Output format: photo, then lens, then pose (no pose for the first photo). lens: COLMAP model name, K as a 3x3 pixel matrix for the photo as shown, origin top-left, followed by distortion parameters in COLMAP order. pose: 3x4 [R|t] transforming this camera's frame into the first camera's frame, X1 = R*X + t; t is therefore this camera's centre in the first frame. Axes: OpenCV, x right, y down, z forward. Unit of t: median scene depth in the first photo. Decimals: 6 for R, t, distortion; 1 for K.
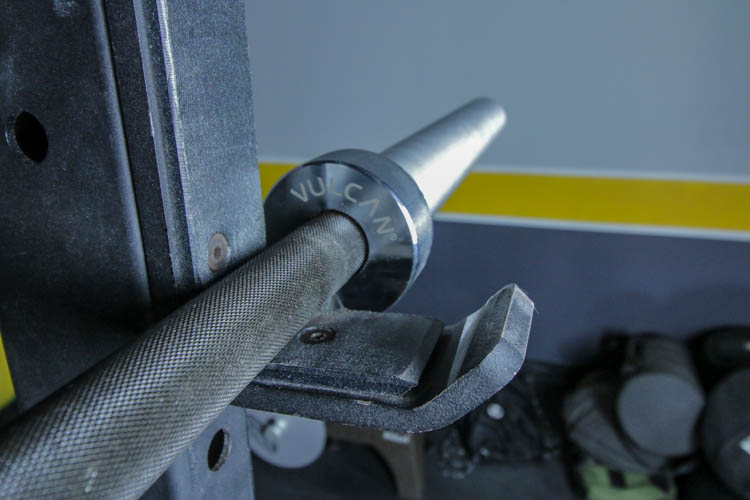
lens RADIAL K [[586.3, 0, 373.3], [0, 586.3, 251.7], [0, 0, 1]] dist [0.001284, -0.000835]
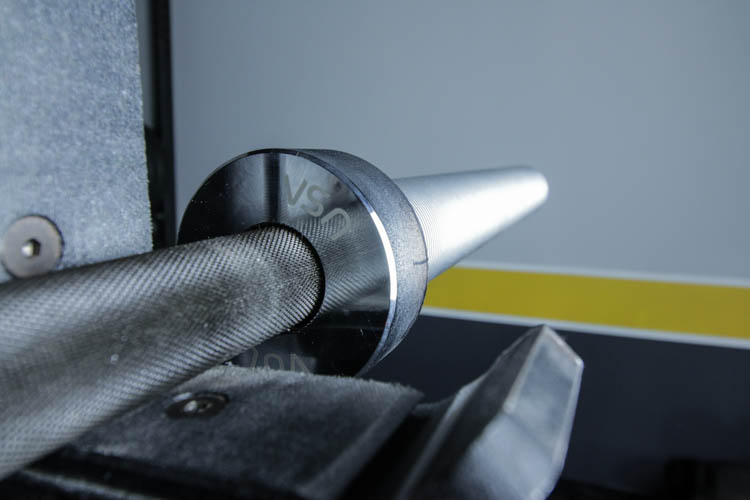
lens RADIAL K [[586.3, 0, 376.4], [0, 586.3, 252.5], [0, 0, 1]] dist [0.001284, -0.000835]
pose [[0.996567, 0.032122, -0.076301, 0.120883], [-0.045031, 0.983714, -0.174011, 0.088968], [0.069469, 0.176850, 0.981783, 0.427044]]
